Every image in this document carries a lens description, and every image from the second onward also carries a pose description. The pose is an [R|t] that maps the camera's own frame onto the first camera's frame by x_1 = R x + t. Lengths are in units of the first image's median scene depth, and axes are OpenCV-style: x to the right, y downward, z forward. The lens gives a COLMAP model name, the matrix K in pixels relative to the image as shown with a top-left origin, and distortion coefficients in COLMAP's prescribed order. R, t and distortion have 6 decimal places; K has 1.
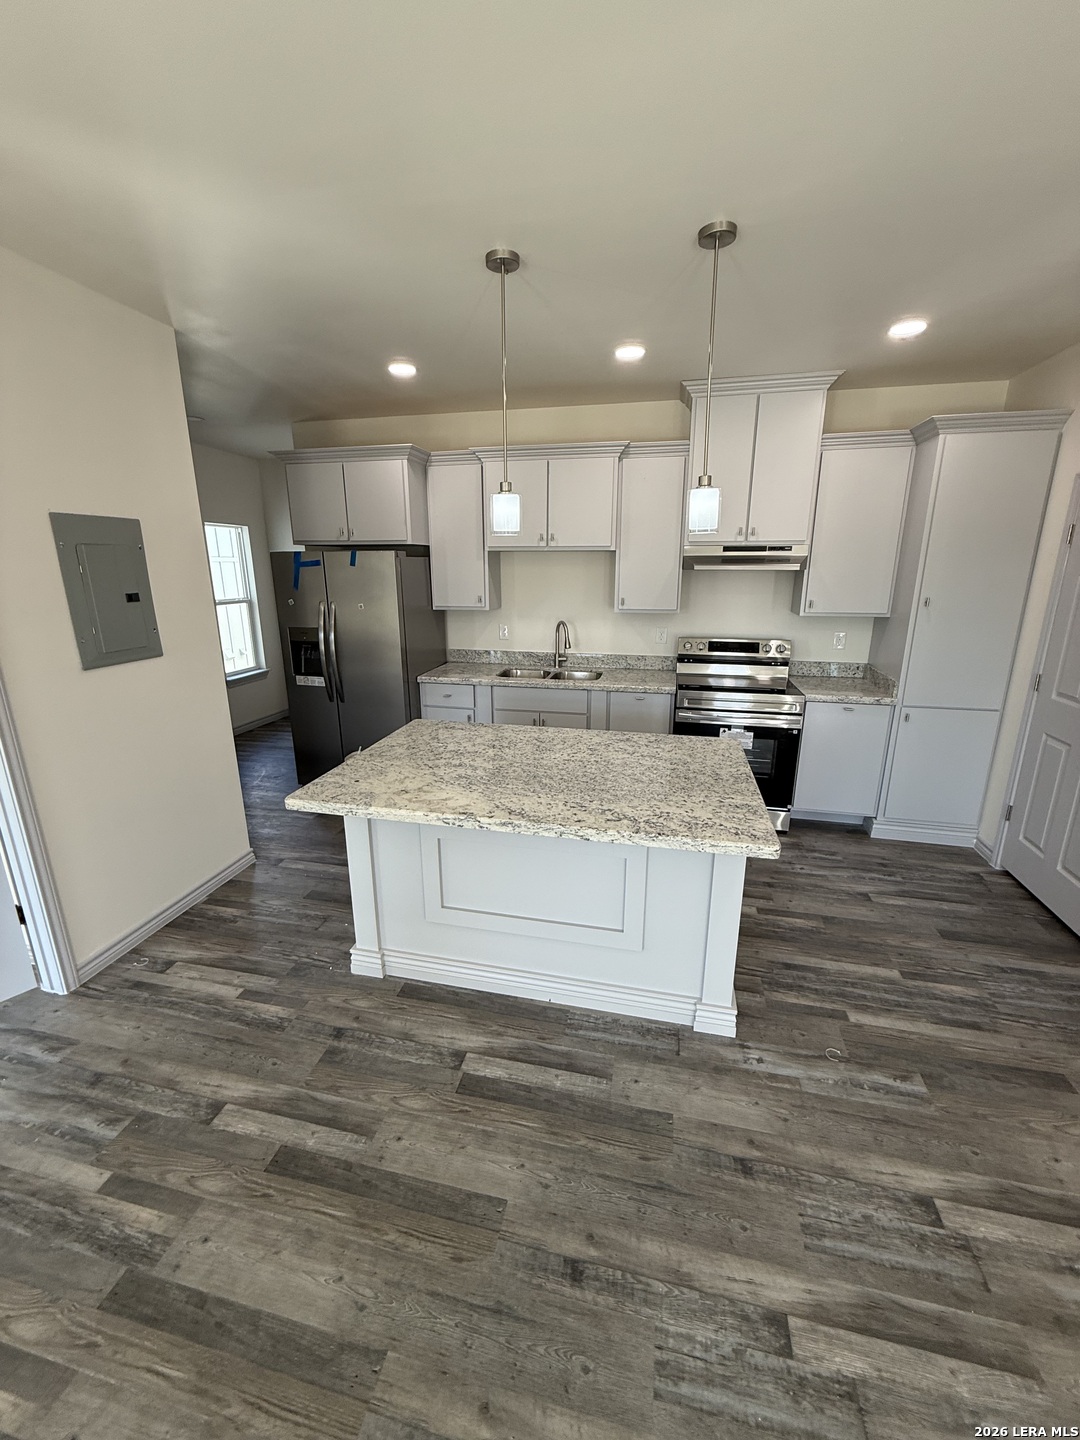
lens RADIAL K [[573.5, 0, 538.4], [0, 573.5, 717.2], [0, 0, 1]] dist [-0.000595, -0.000100]
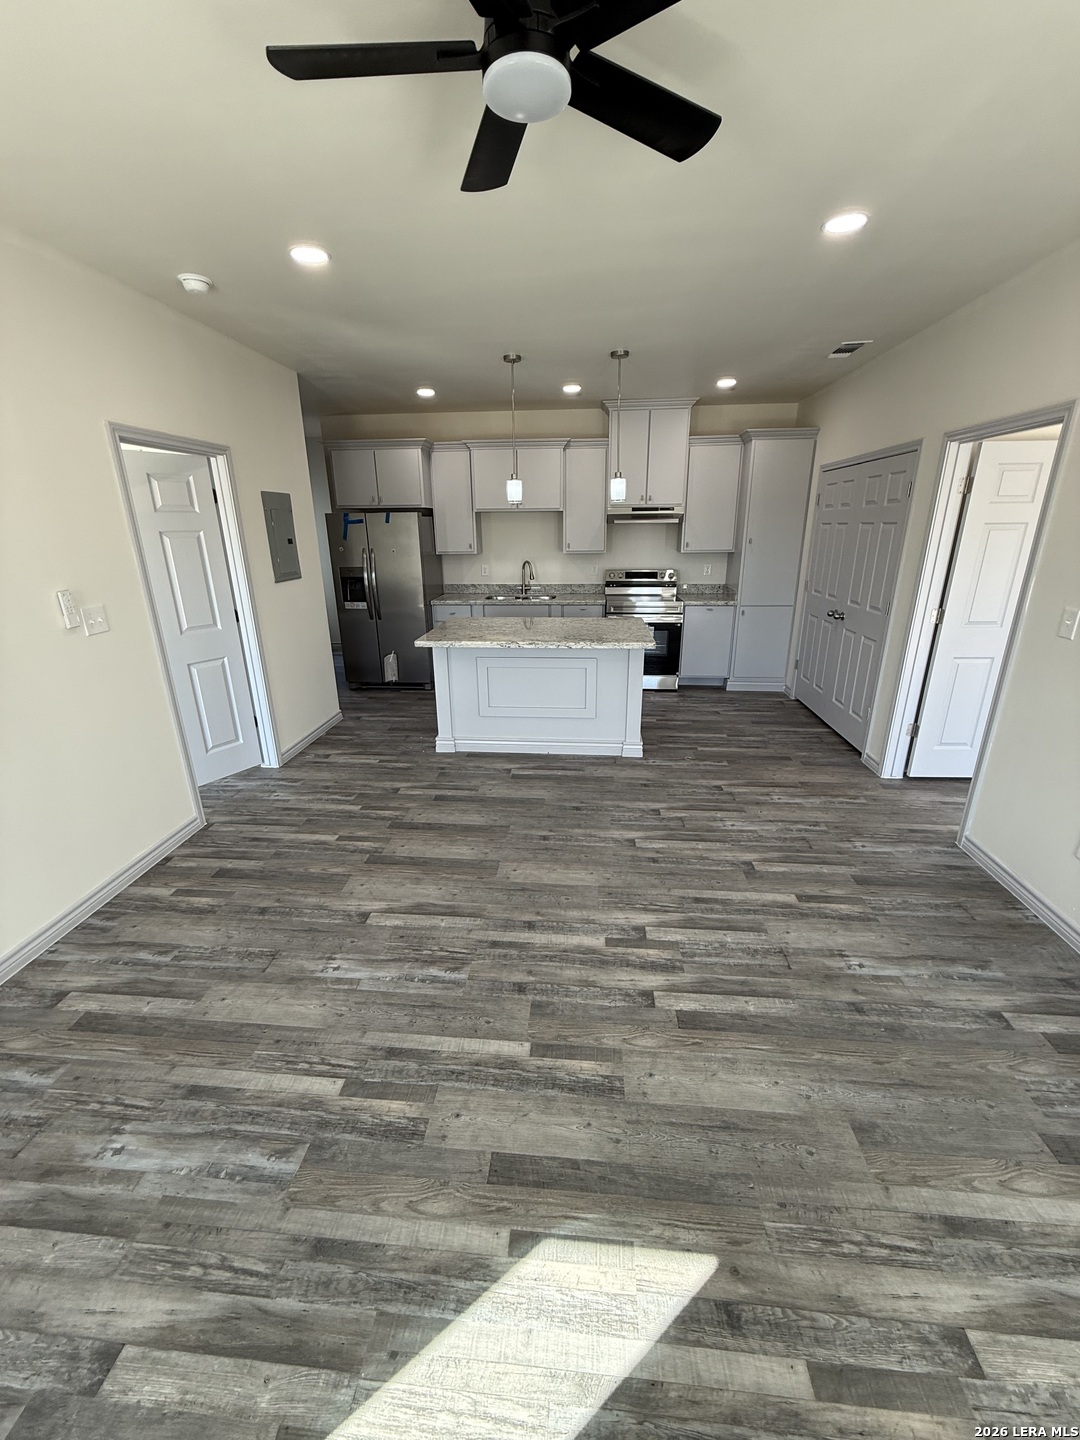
lens RADIAL K [[573.5, 0, 538.4], [0, 573.5, 717.2], [0, 0, 1]] dist [-0.000595, -0.000100]
pose [[0.991213, -0.050999, 0.122053, -0.169760], [0.043462, 0.997026, 0.063640, 0.181329], [-0.124935, -0.057776, 0.990481, -0.619793]]
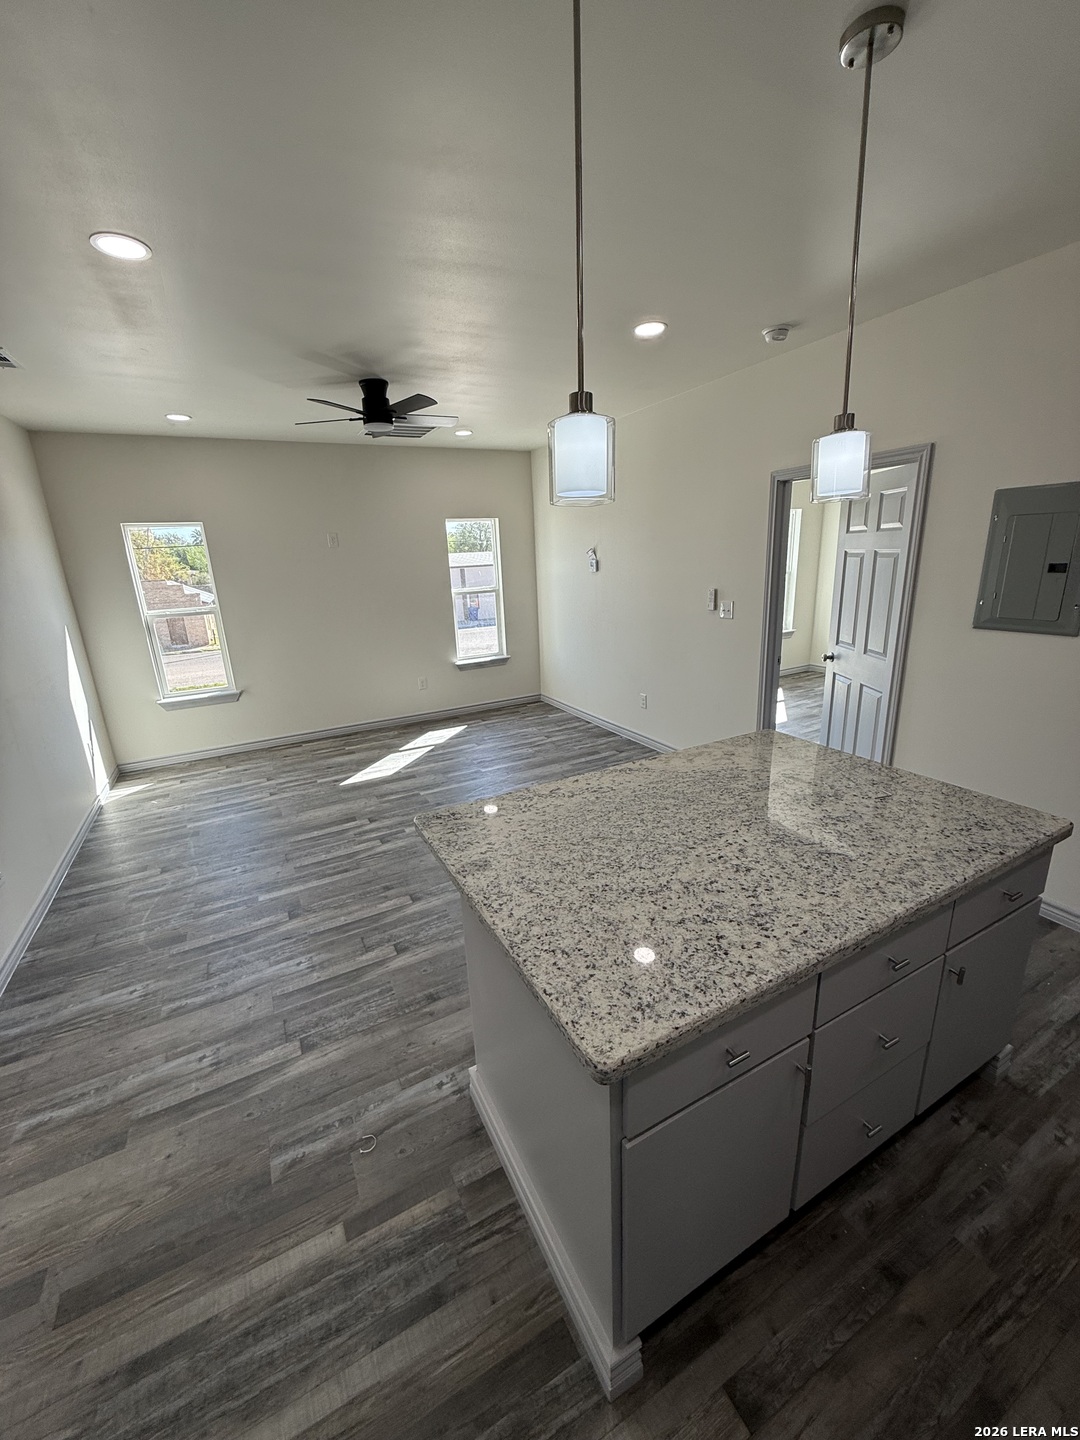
lens RADIAL K [[573.5, 0, 538.4], [0, 573.5, 717.2], [0, 0, 1]] dist [-0.000595, -0.000100]
pose [[-0.762433, 0.212748, -0.611092, 0.449679], [-0.123912, 0.878921, 0.460591, -0.251848], [0.635092, 0.426891, -0.643756, 0.916111]]
